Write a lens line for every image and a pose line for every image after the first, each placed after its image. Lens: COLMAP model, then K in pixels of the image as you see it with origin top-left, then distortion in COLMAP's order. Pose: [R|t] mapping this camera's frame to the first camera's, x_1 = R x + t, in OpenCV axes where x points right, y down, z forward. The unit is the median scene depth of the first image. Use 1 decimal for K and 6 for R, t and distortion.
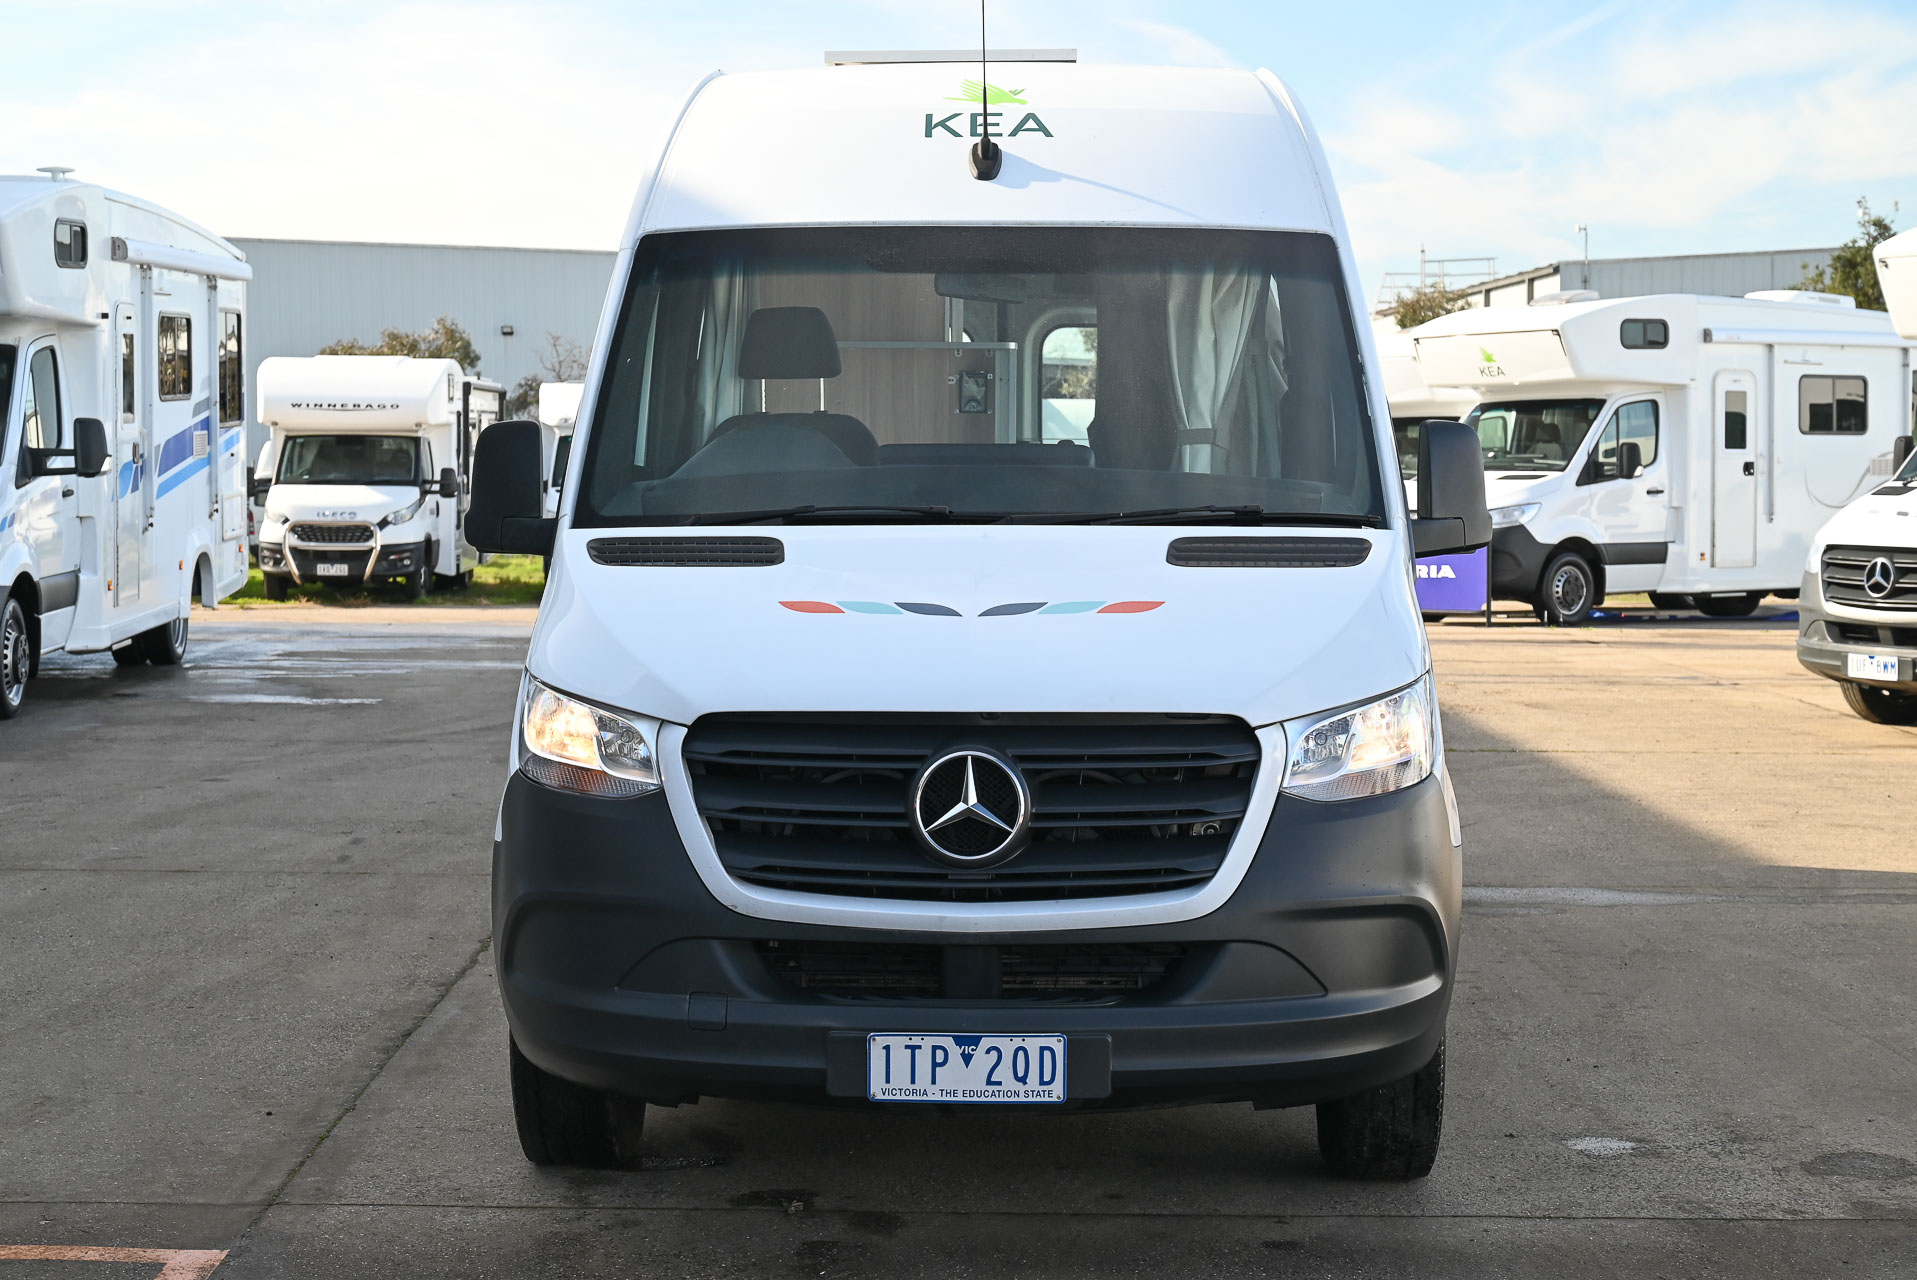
lens RADIAL K [[2948.2, 0, 958.5], [0, 2948.2, 640.0], [0, 0, 1]] dist [0.027265, 0.024363]
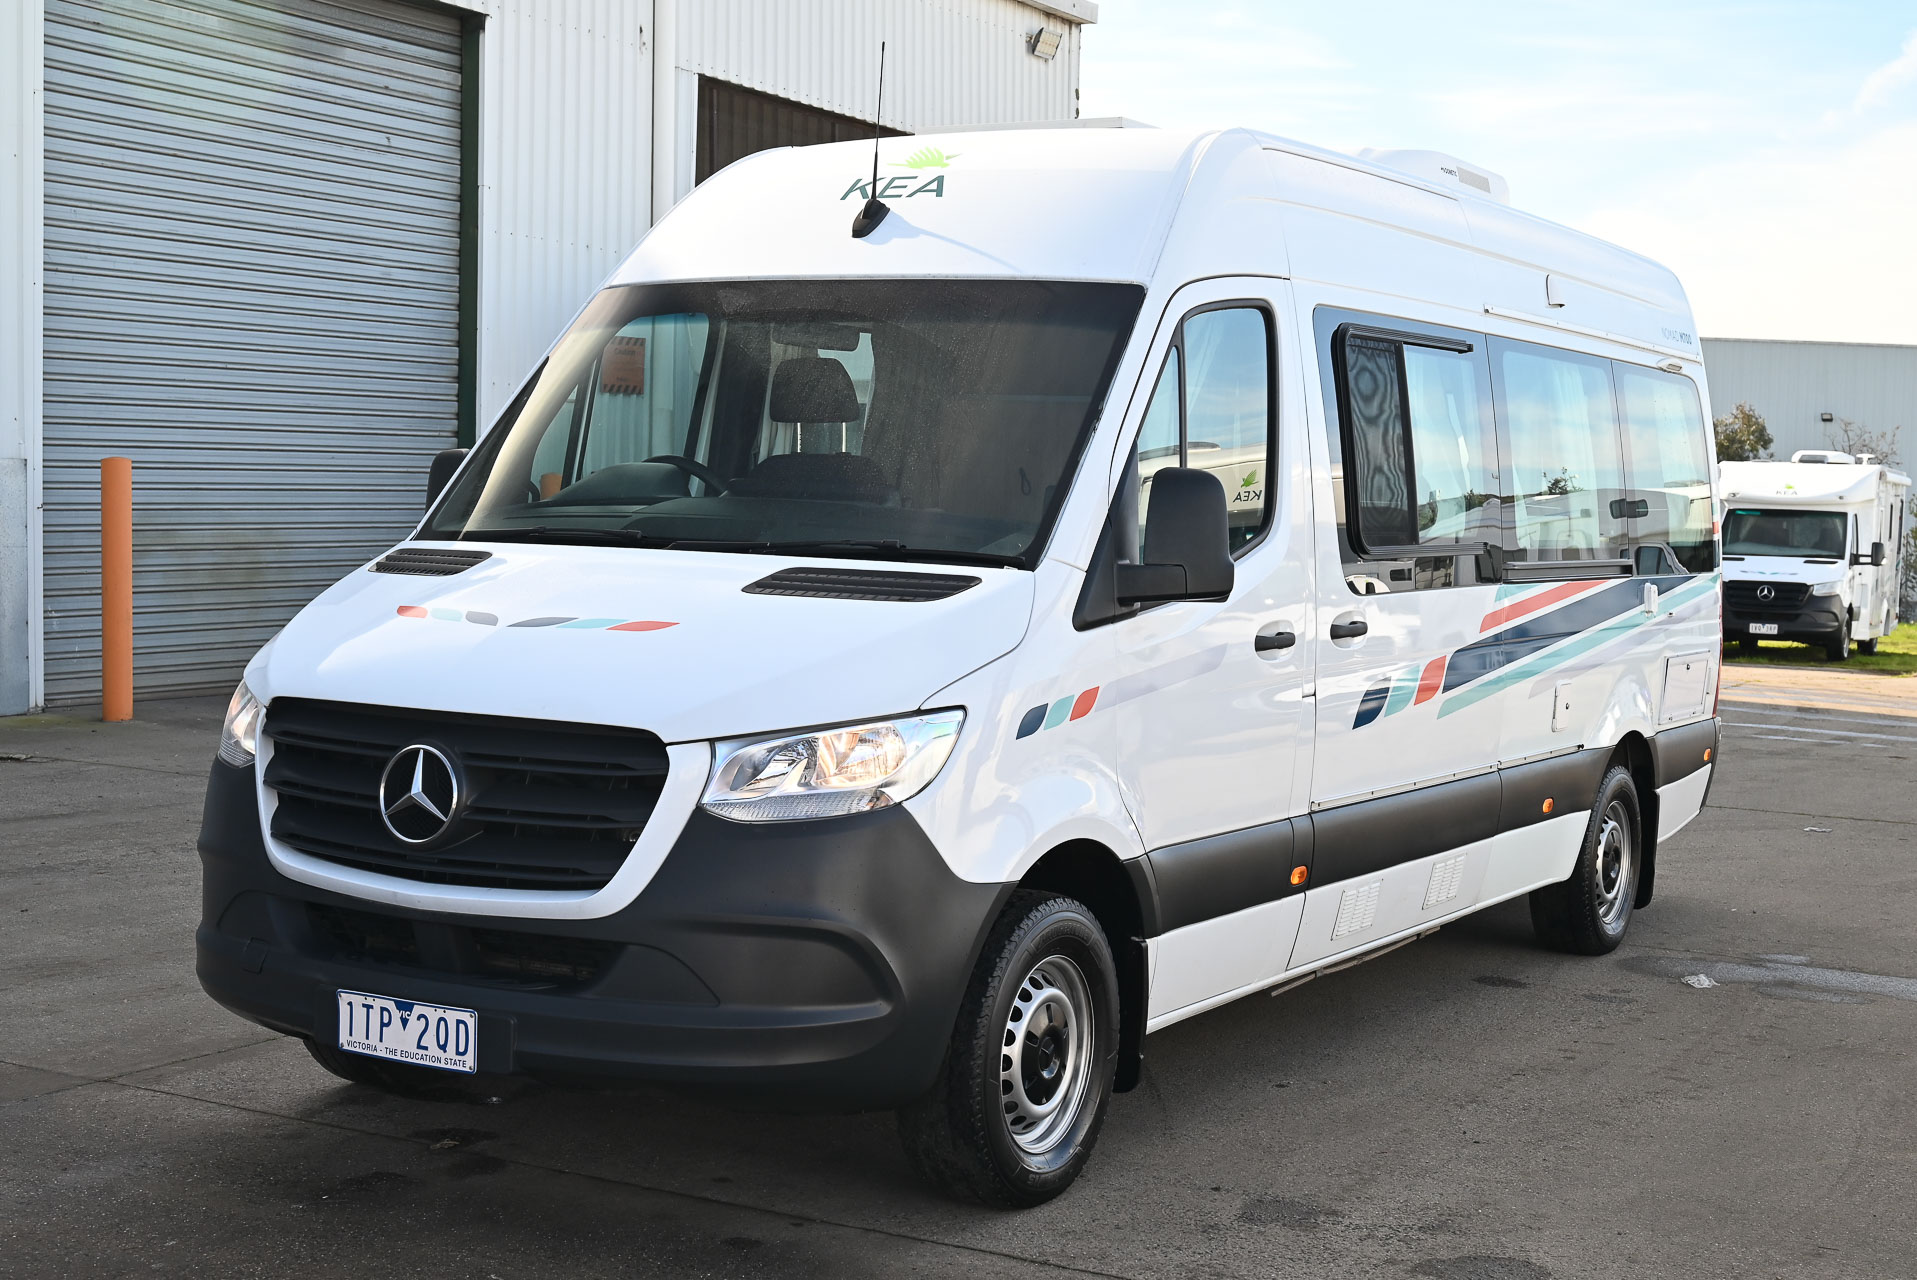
lens RADIAL K [[2573.3, 0, 958.5], [0, 2573.3, 640.0], [0, 0, 1]] dist [-0.032802, -0.013826]
pose [[0.885258, 0.050967, -0.462299, 0.622915], [-0.058826, 0.998265, -0.002591, -0.010751], [0.461365, 0.029489, 0.886720, 0.238619]]
